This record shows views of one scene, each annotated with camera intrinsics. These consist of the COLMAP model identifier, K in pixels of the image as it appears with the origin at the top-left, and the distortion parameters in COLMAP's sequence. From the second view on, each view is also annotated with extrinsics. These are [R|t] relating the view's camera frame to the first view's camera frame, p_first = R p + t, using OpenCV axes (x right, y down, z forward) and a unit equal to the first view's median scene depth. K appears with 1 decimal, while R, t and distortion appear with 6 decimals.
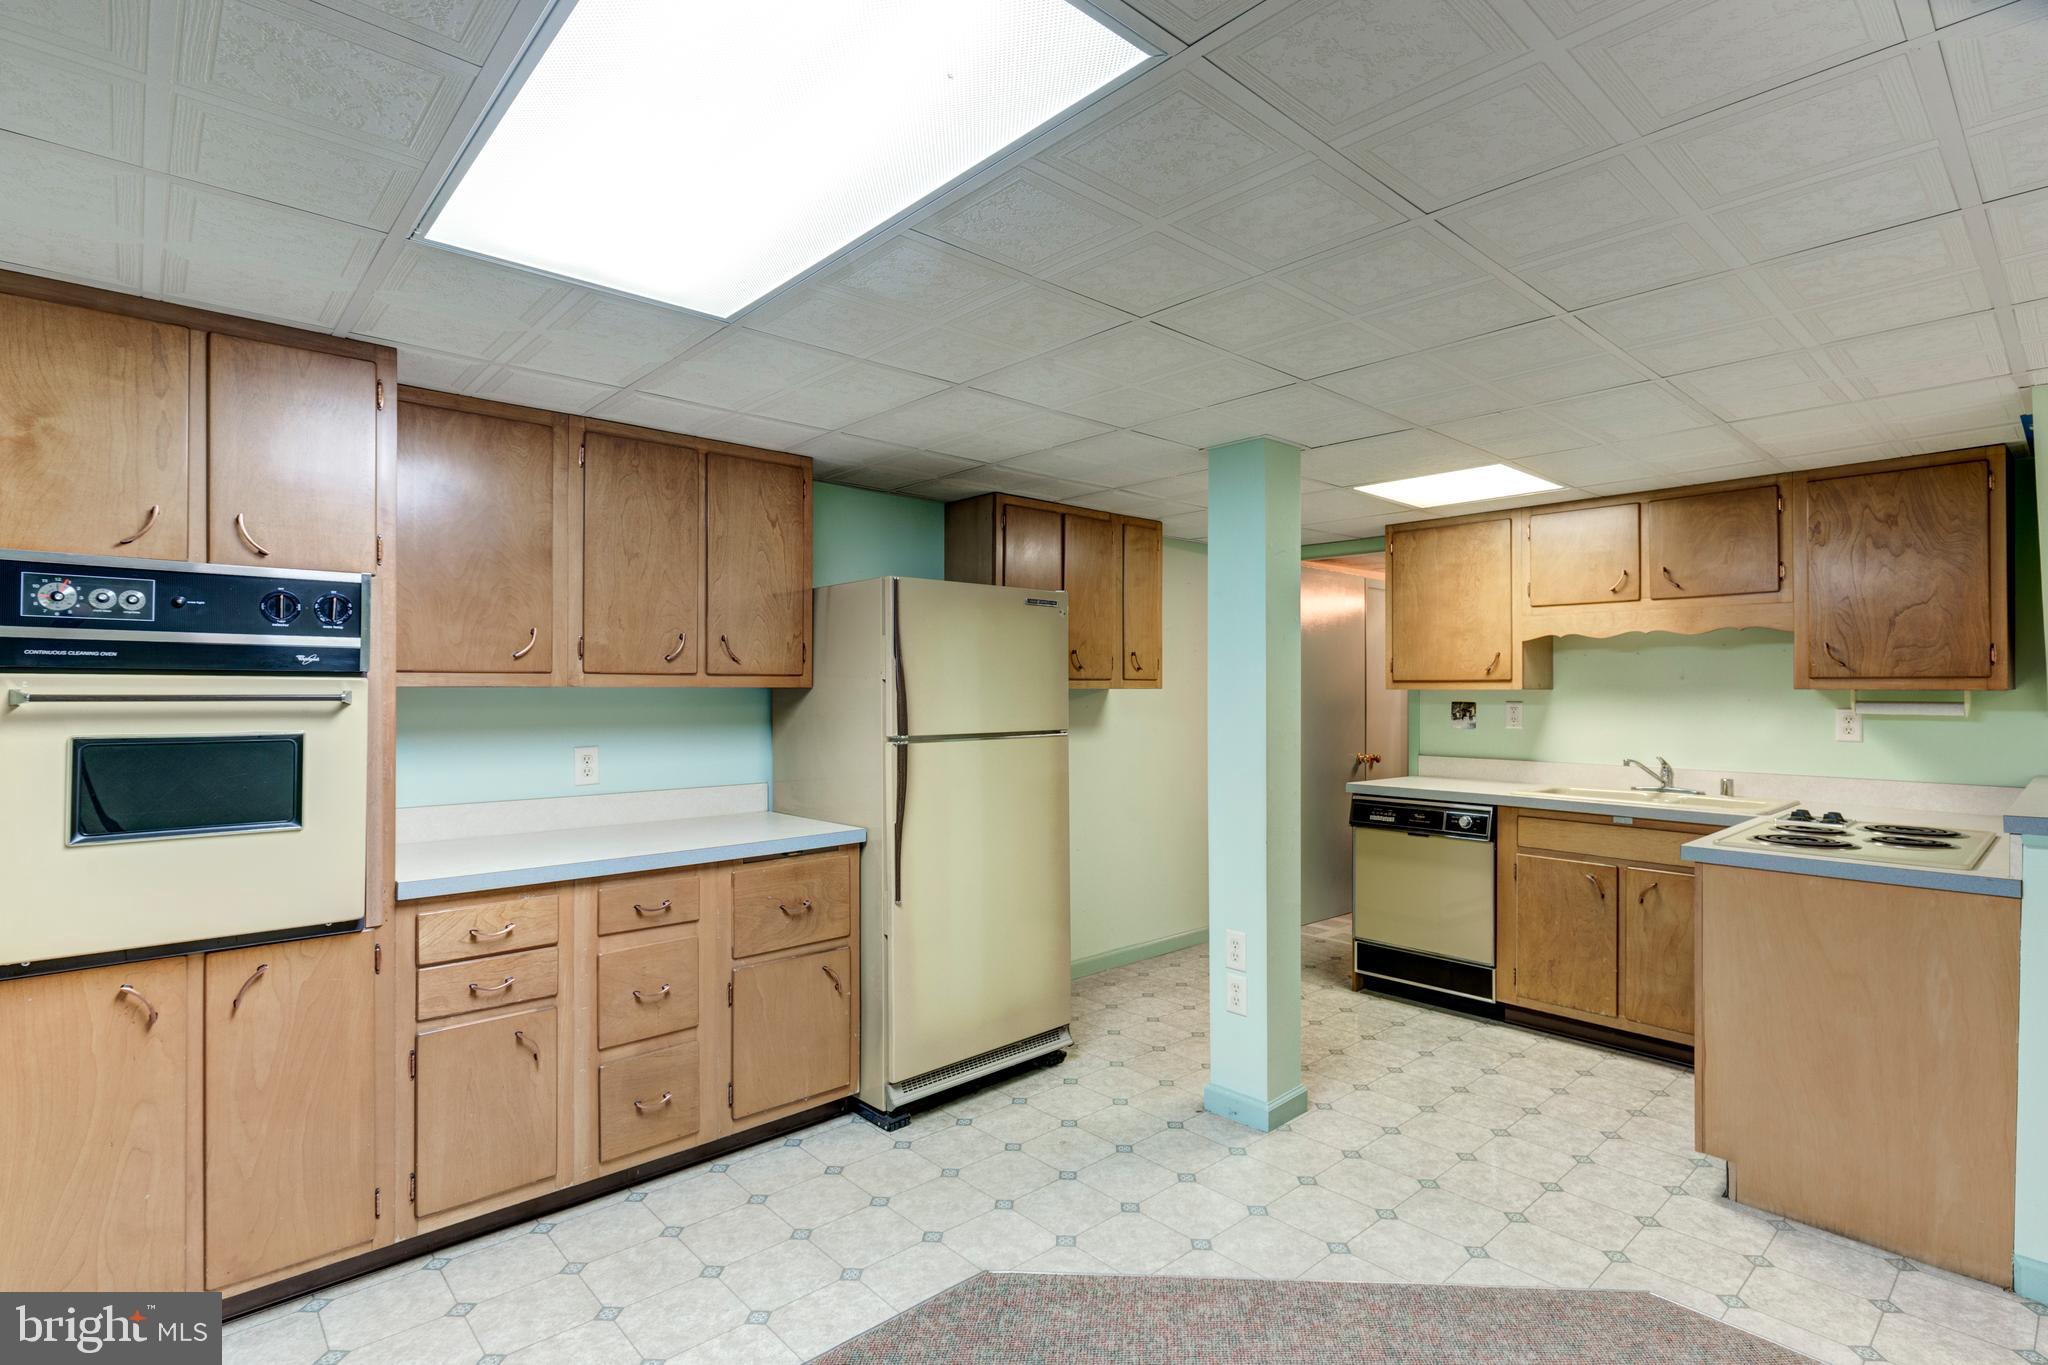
lens RADIAL K [[995.2, 0, 1077.6], [0, 995.2, 678.4], [0, 0, 1]] dist [-0.001506, -0.000687]
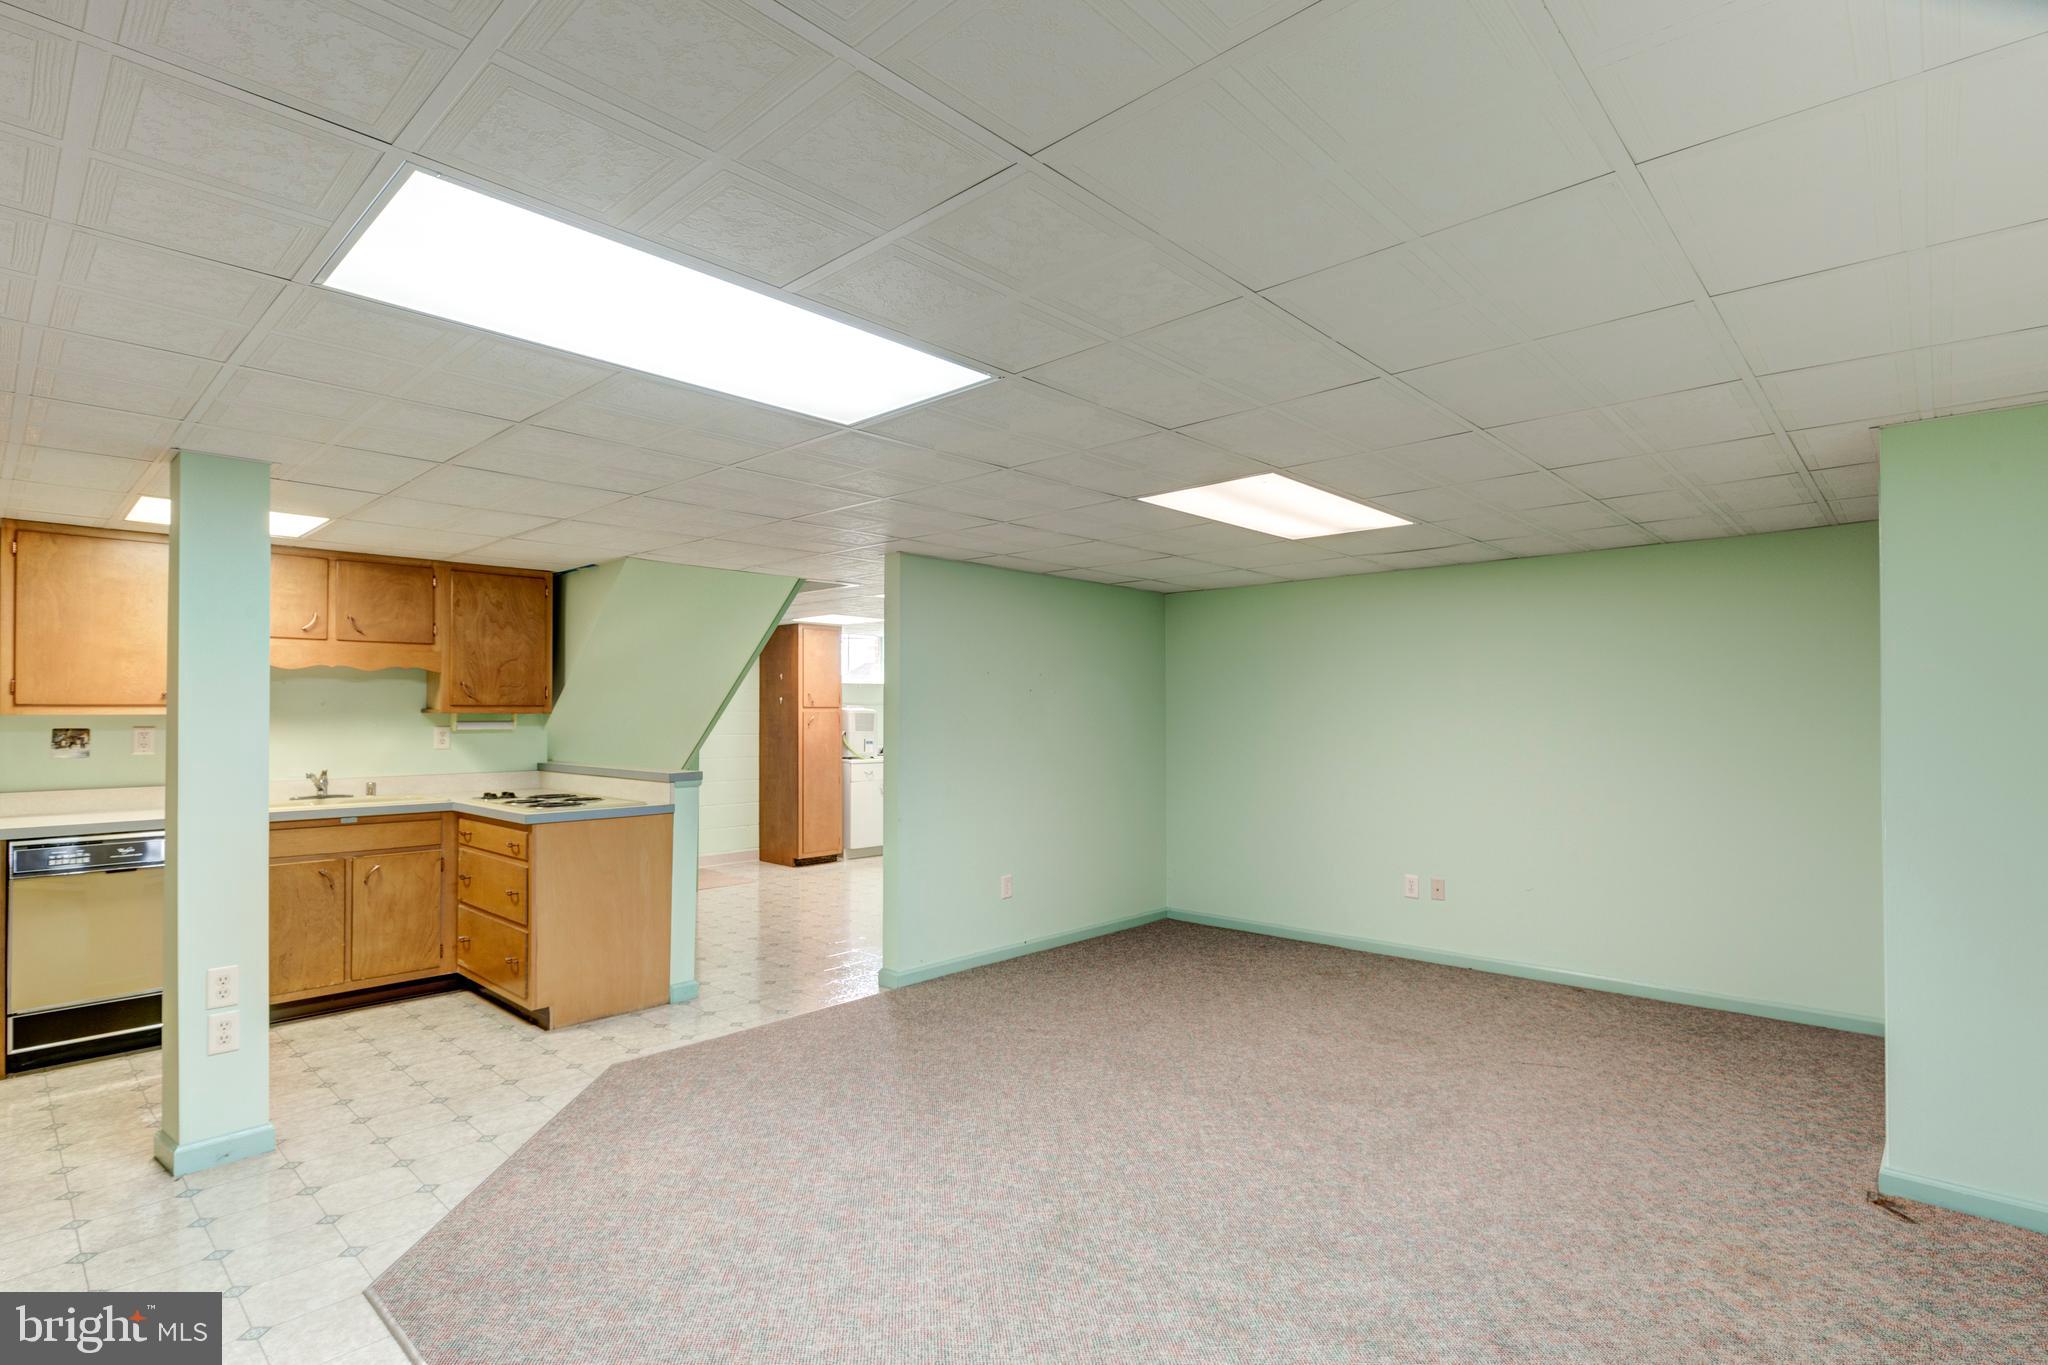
lens RADIAL K [[954.6, 0, 1019.3], [0, 954.6, 688.1], [0, 0, 1]] dist [0.000069, -0.000147]
pose [[-0.060306, 0.024447, 0.997881, -0.810846], [-0.007598, 0.999660, -0.024950, 0.003241], [-0.998151, -0.009086, -0.060100, 0.292623]]
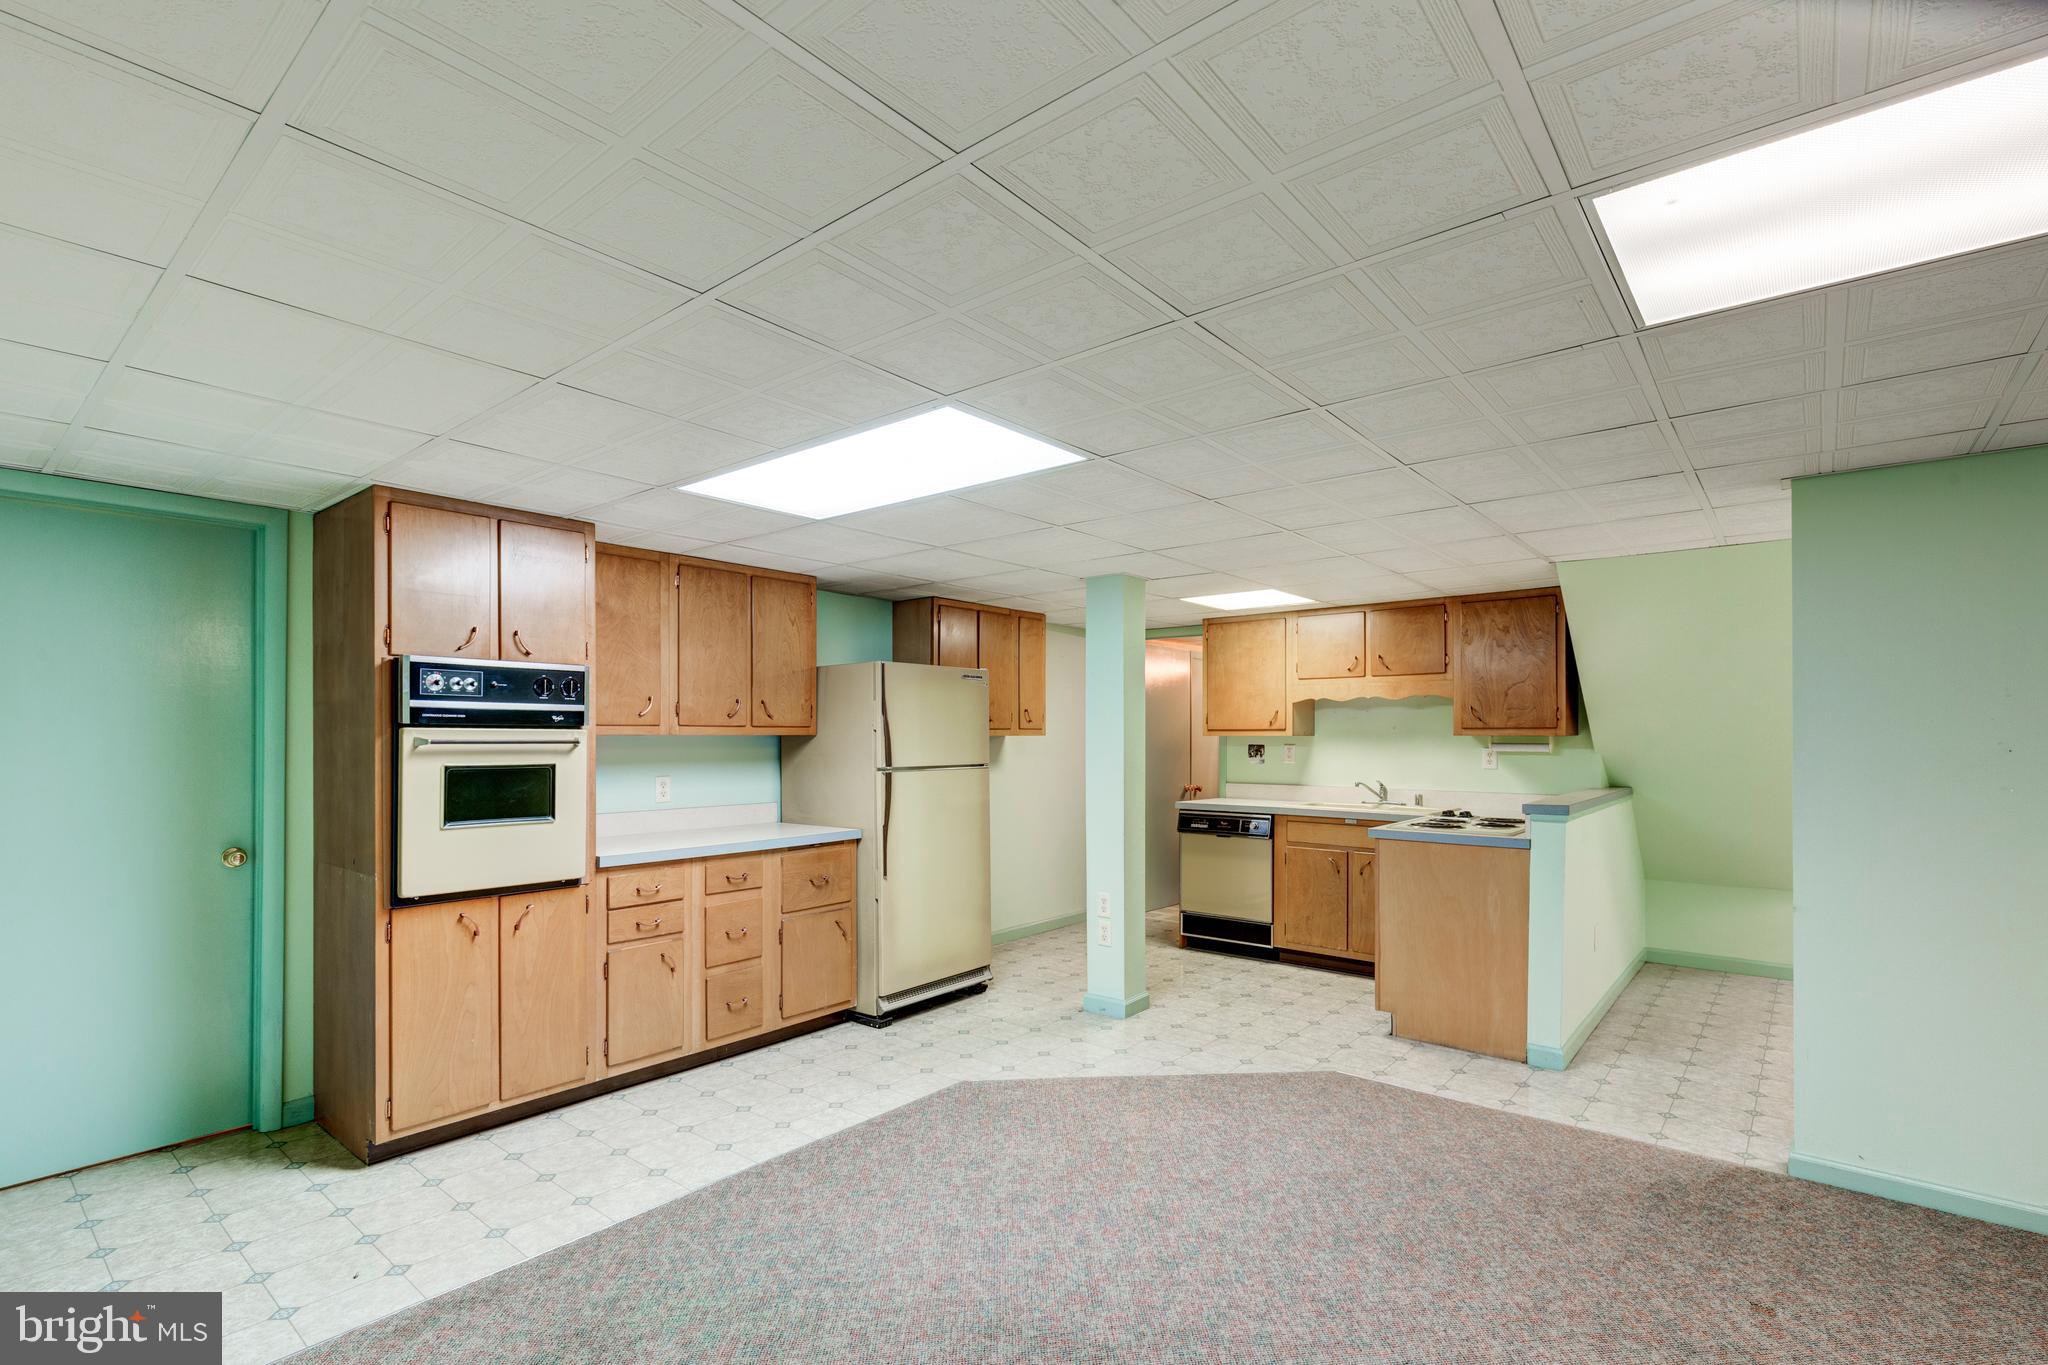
lens RADIAL K [[952.5, 0, 1068.3], [0, 952.5, 727.5], [0, 0, 1]] dist [0.000638, -0.000033]
pose [[0.989238, 0.000043, 0.146315, -0.112387], [-0.000336, 0.999998, 0.001974, -0.004821], [-0.146314, -0.002002, 0.989236, -0.453911]]
